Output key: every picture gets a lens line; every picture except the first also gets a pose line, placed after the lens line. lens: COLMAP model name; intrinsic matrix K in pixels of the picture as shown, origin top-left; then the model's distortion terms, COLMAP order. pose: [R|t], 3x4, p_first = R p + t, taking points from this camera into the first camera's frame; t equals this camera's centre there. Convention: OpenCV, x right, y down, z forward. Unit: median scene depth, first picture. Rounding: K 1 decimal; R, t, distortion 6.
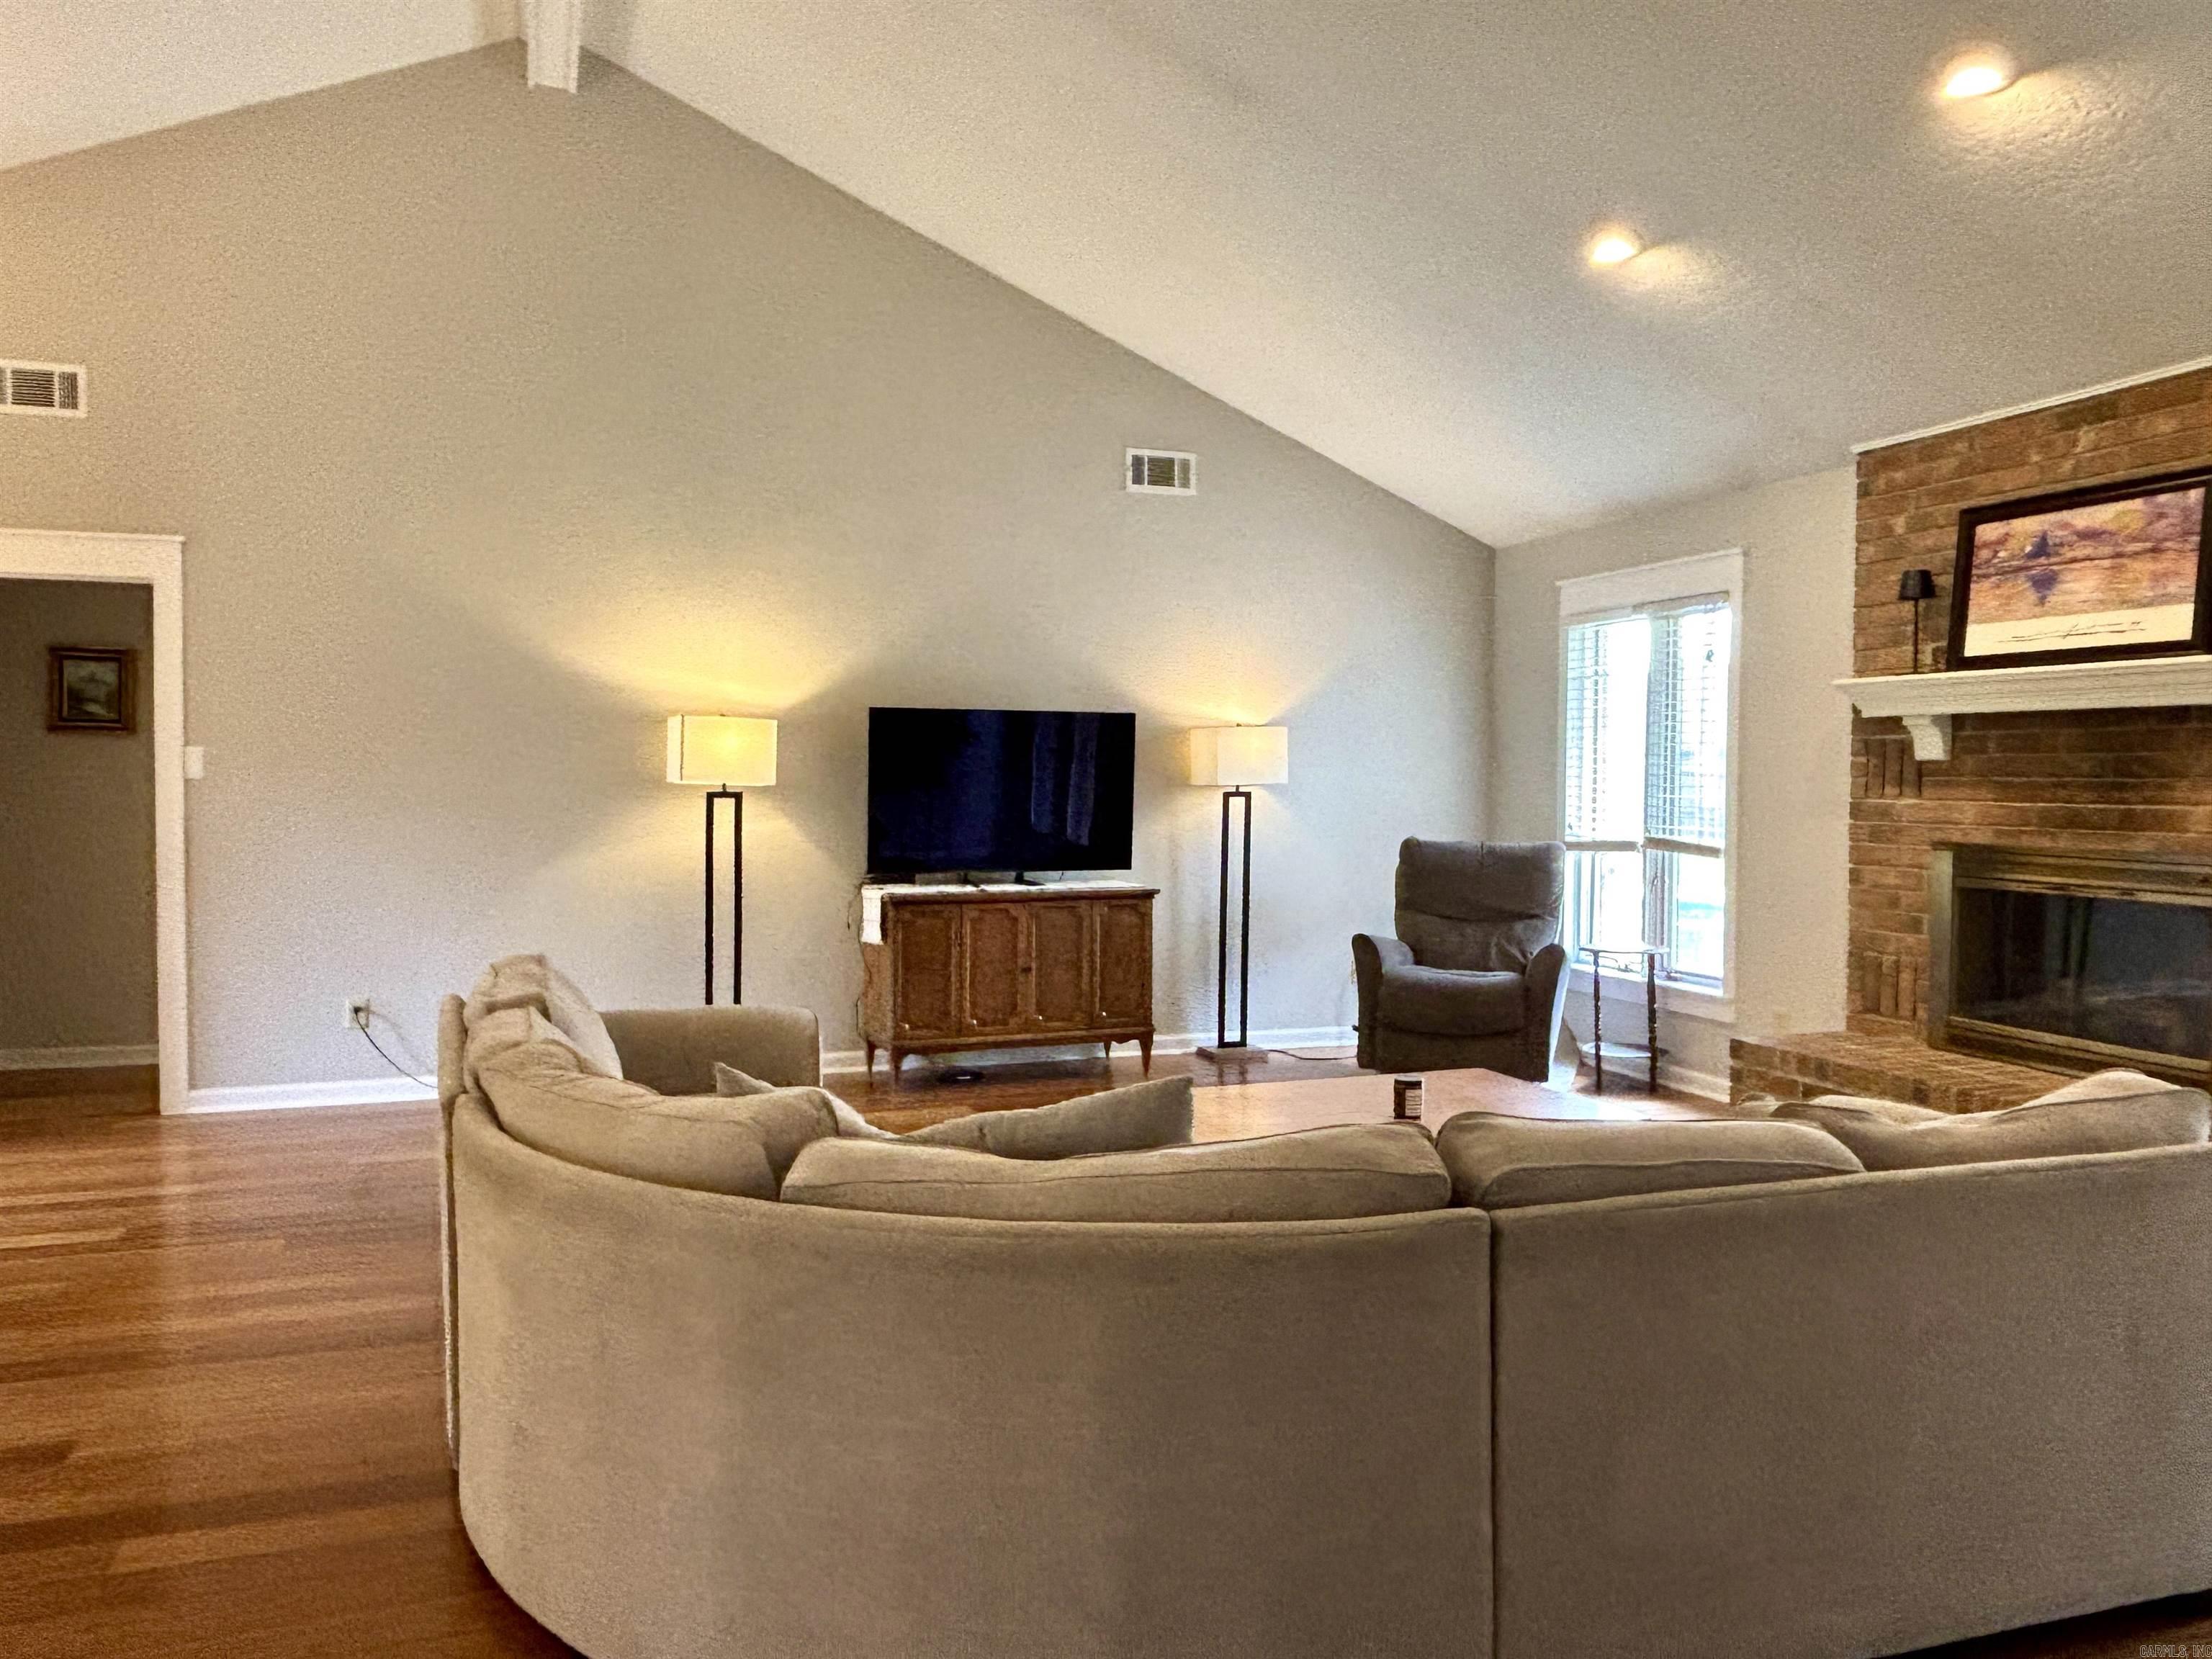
lens RADIAL K [[1619.6, 0, 1089.3], [0, 1619.6, 841.4], [0, 0, 1]] dist [-0.003391, -0.012517]
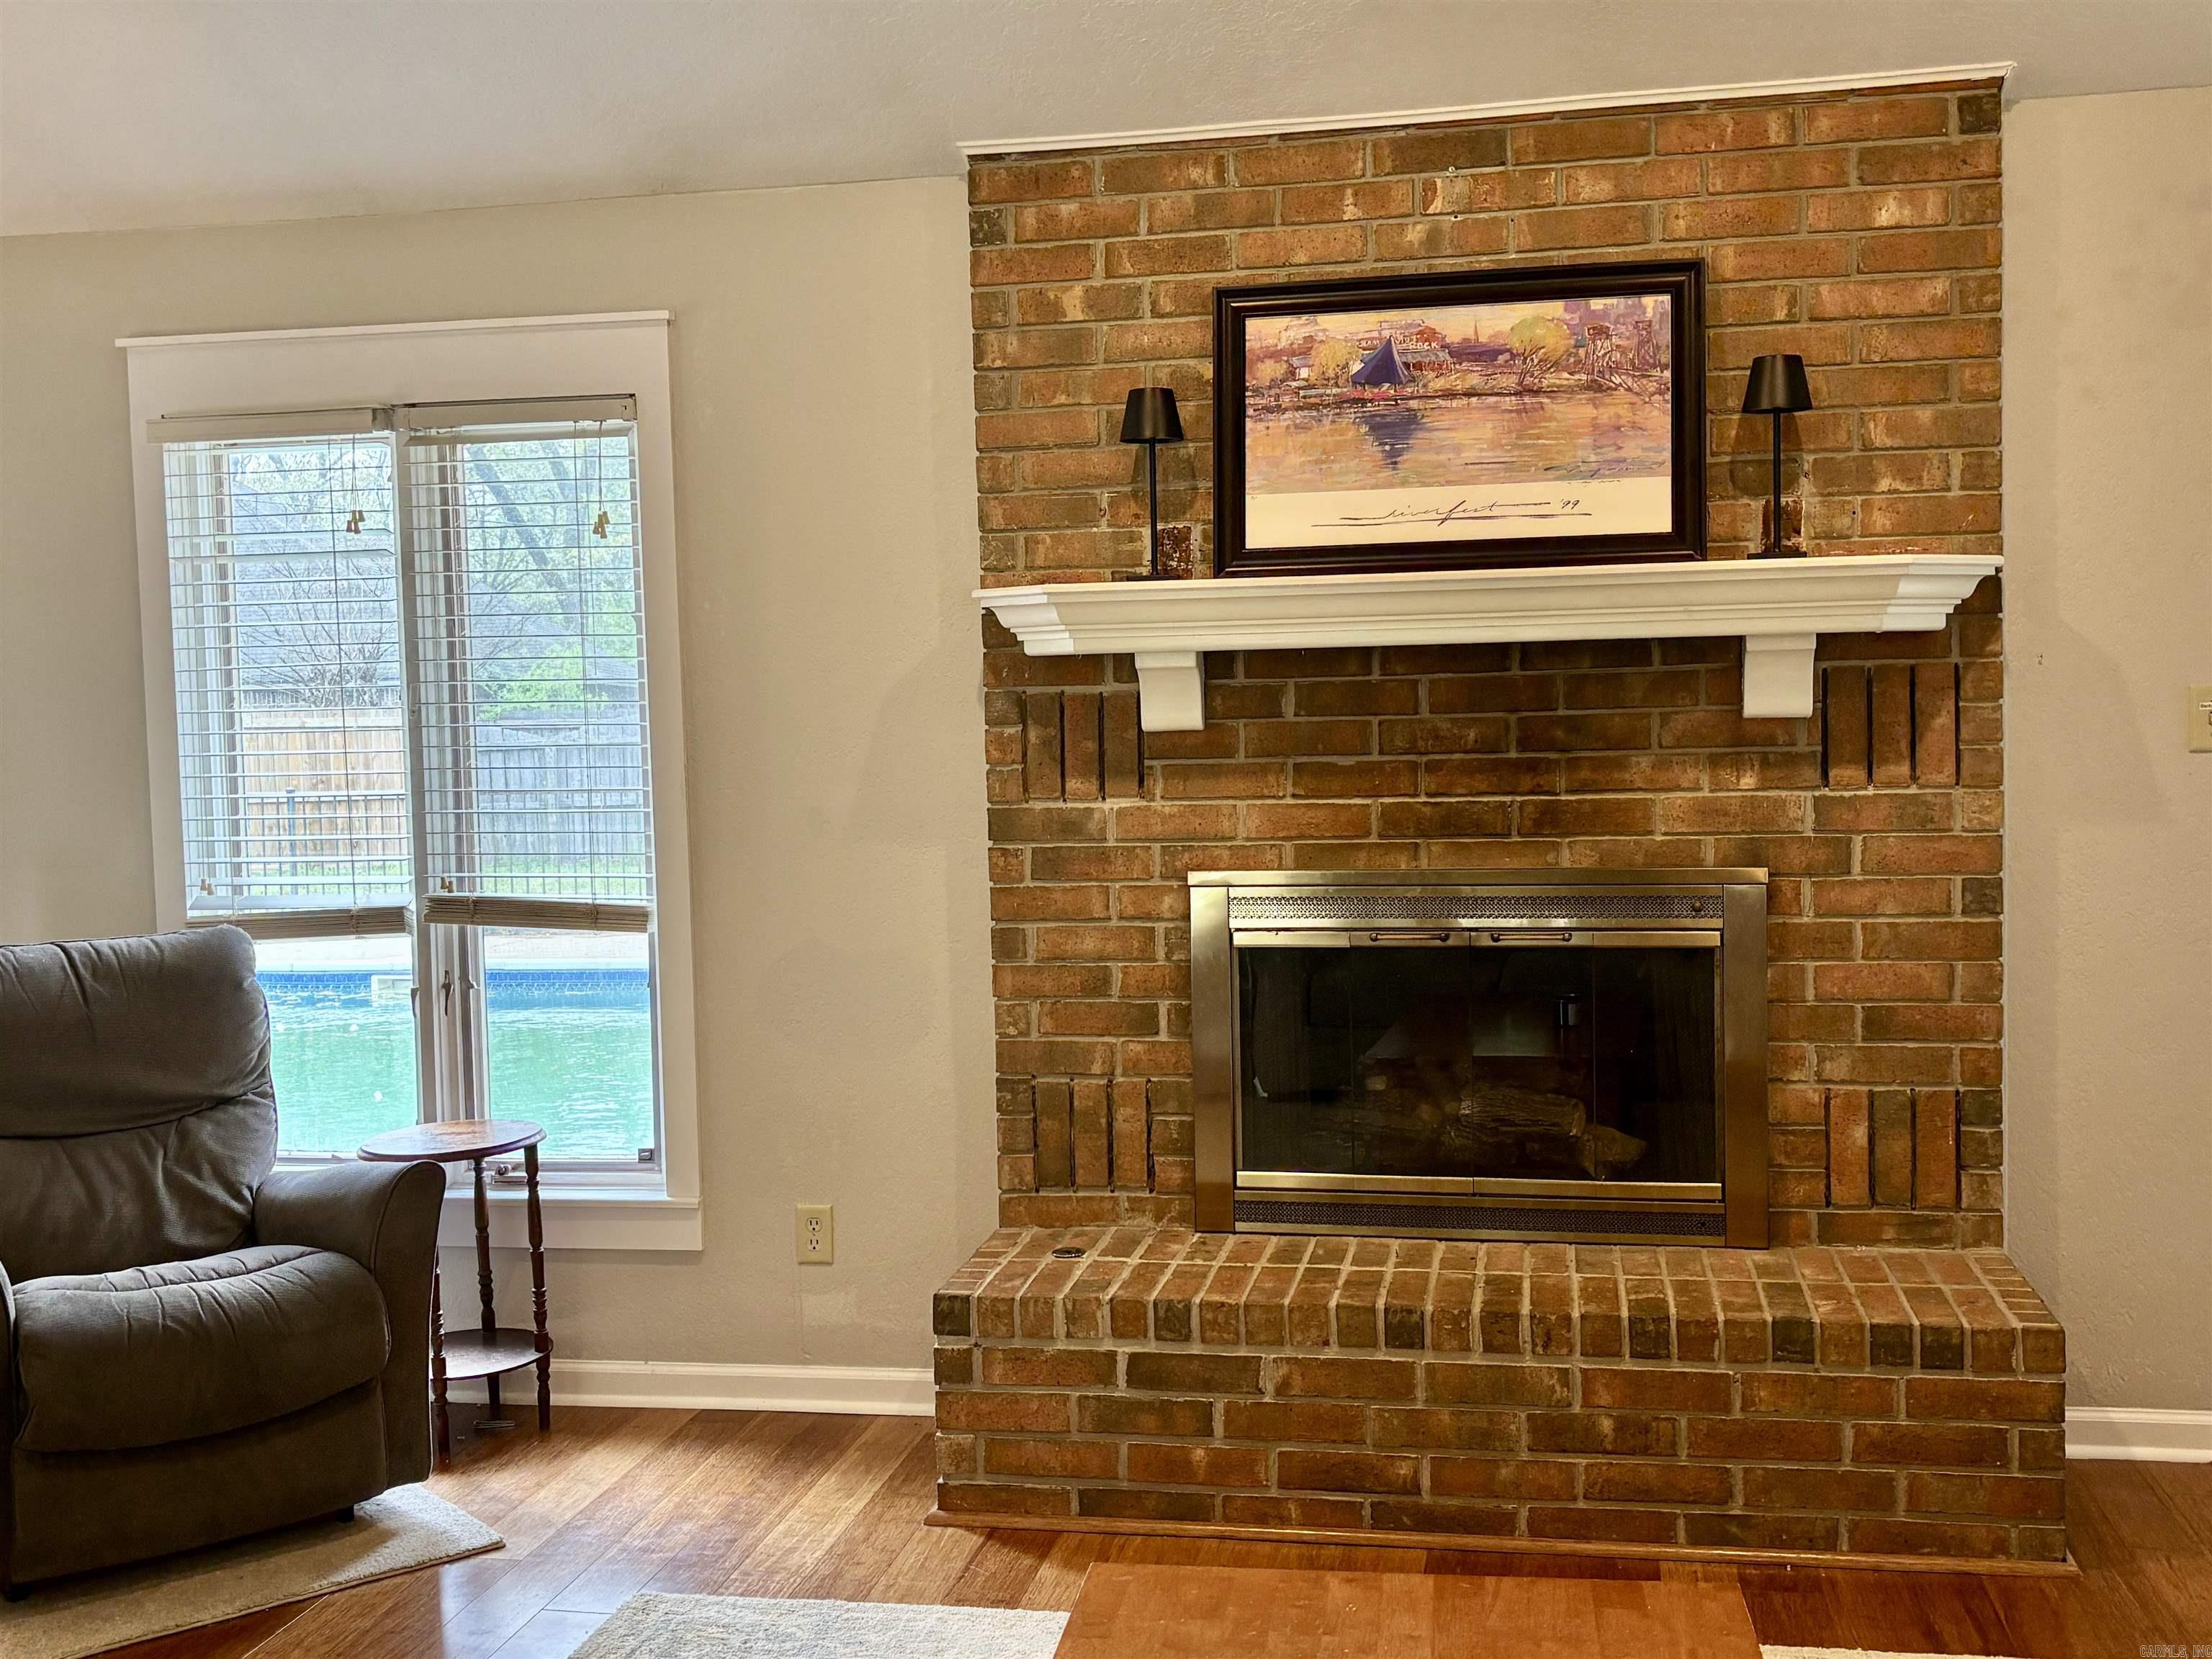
lens RADIAL K [[2362.6, 0, 1105.5], [0, 2362.6, 844.2], [0, 0, 1]] dist [0.069357, 0.000000]
pose [[0.498955, -0.073601, 0.863497, -0.207533], [0.062486, 0.996849, 0.048861, -0.051759], [-0.864372, 0.029577, 0.501982, 0.602156]]
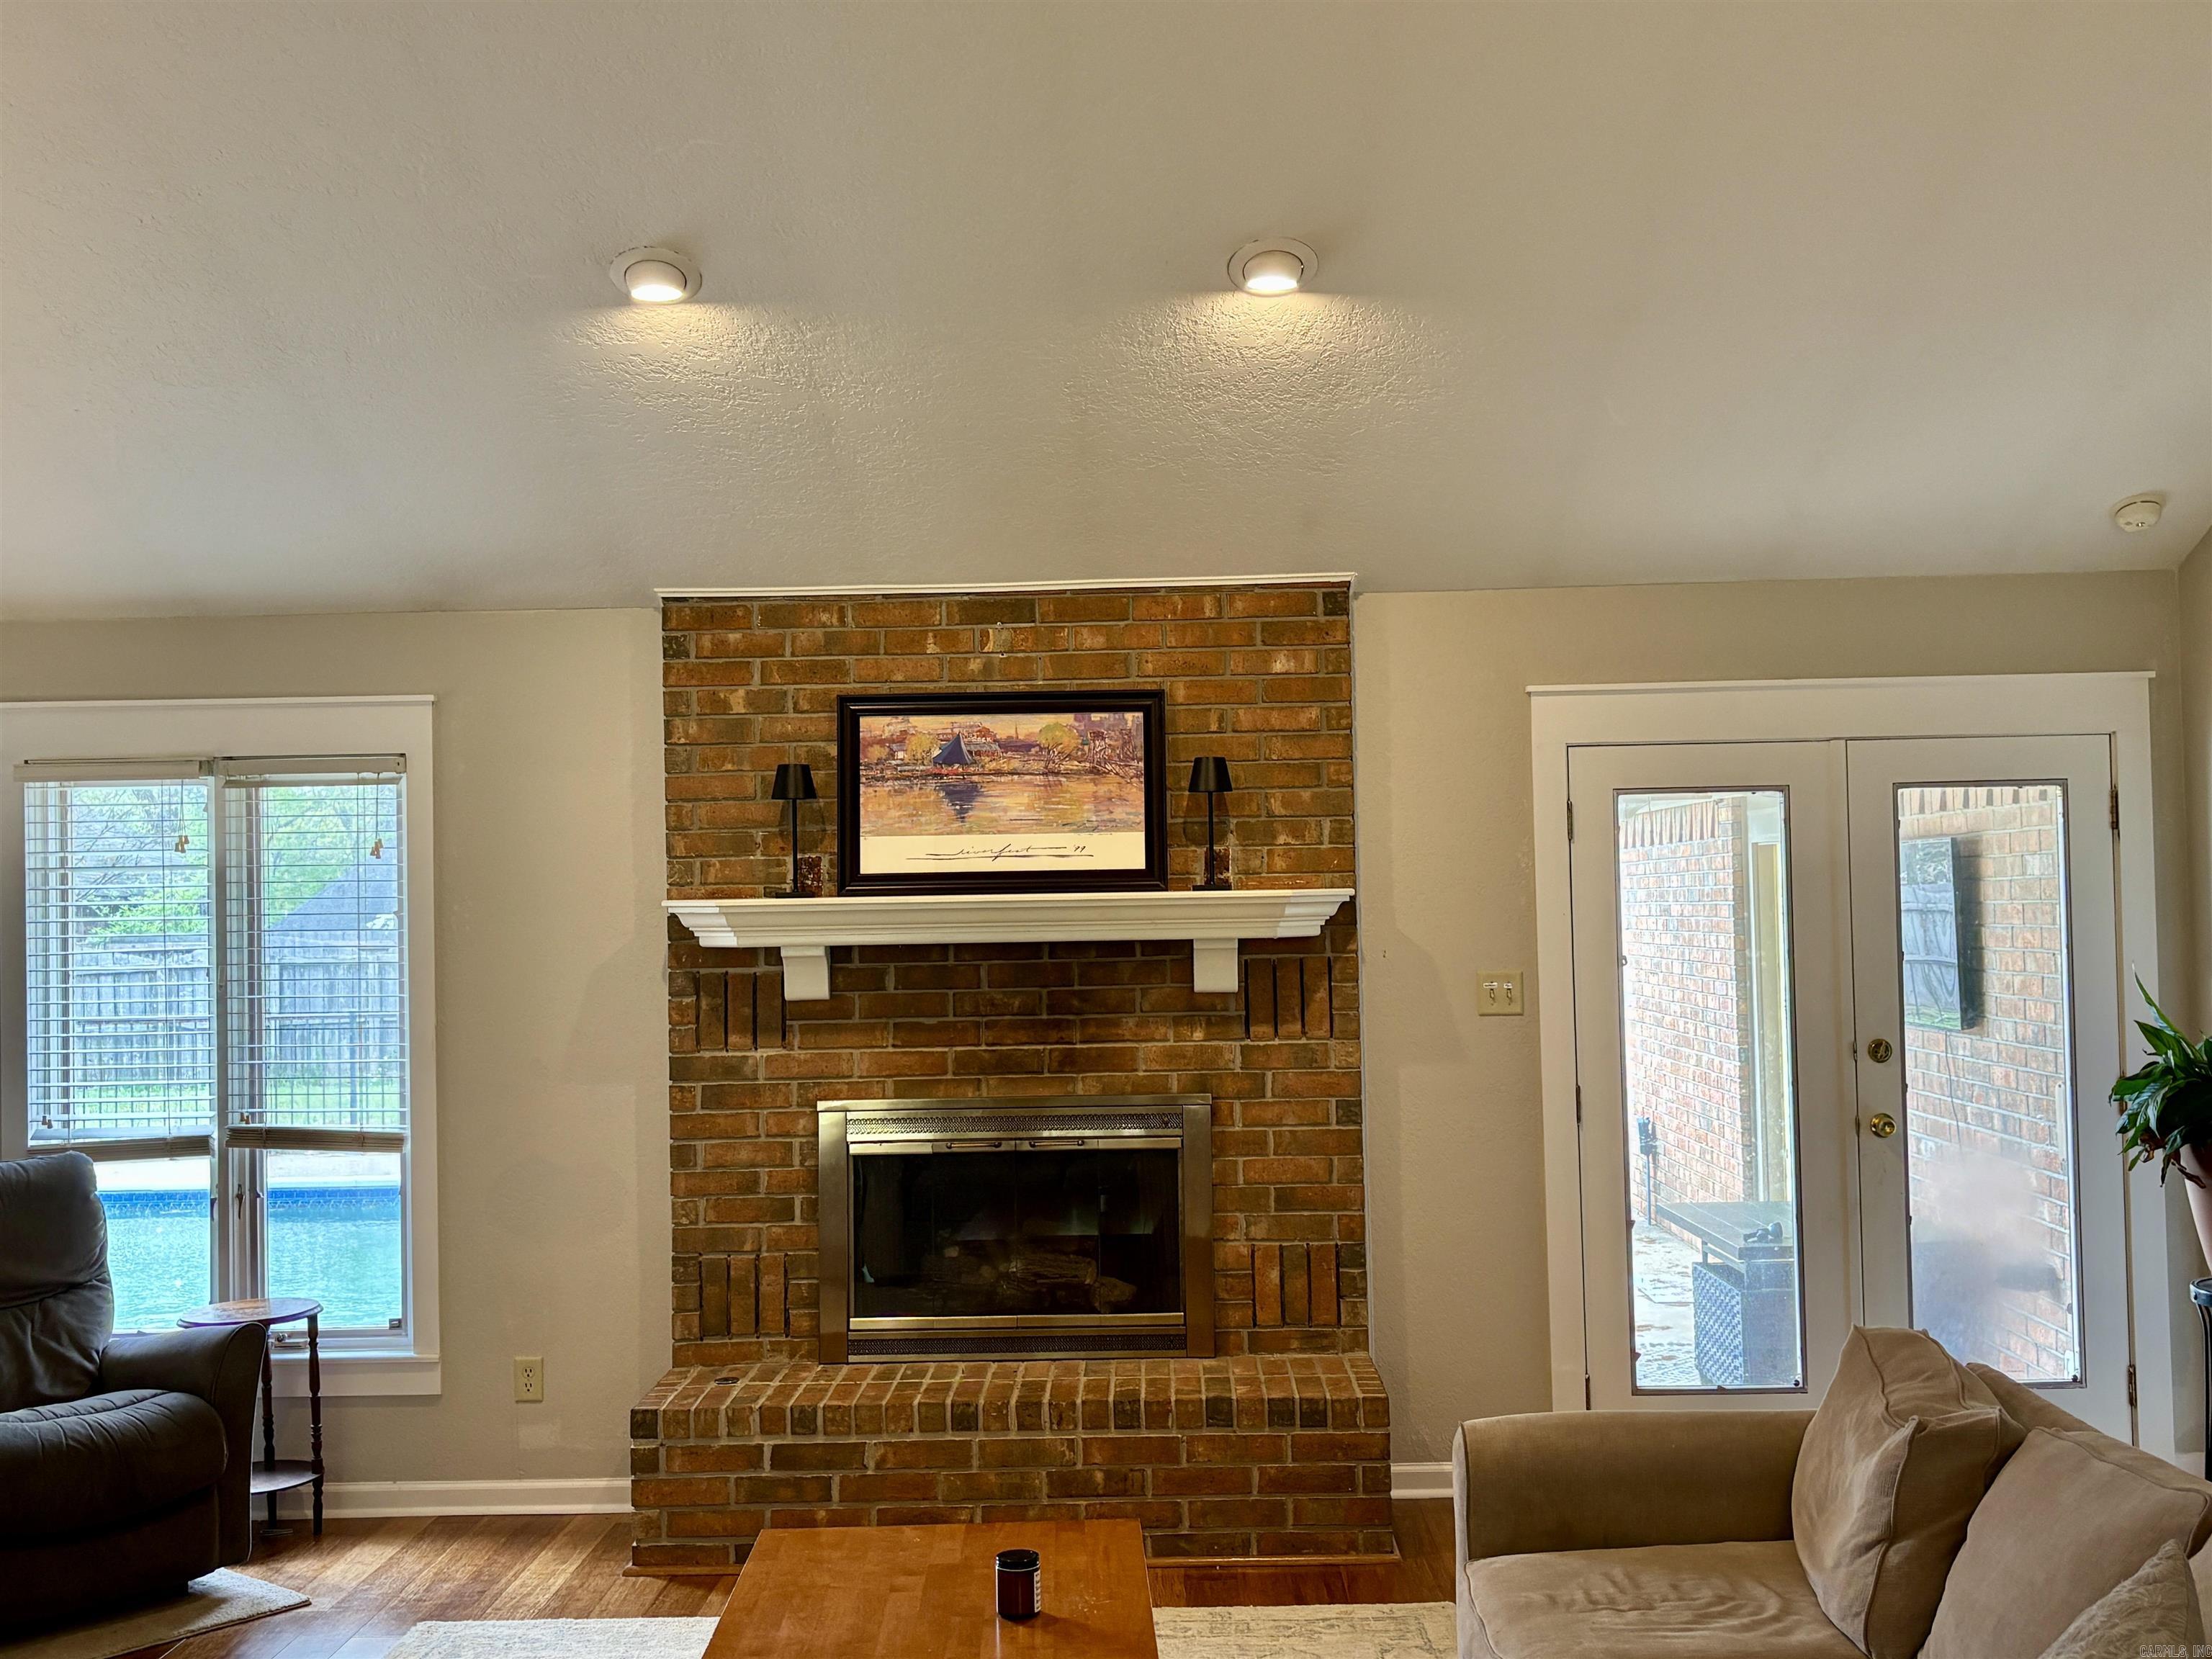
lens RADIAL K [[2362.6, 0, 1146.2], [0, 2362.6, 816.3], [0, 0, 1]] dist [0.069357, 0.000000]
pose [[0.335308, 0.017464, 0.941947, -0.525676], [0.059737, 0.997422, -0.039757, -0.083840], [-0.940213, 0.069600, 0.333401, 0.441710]]
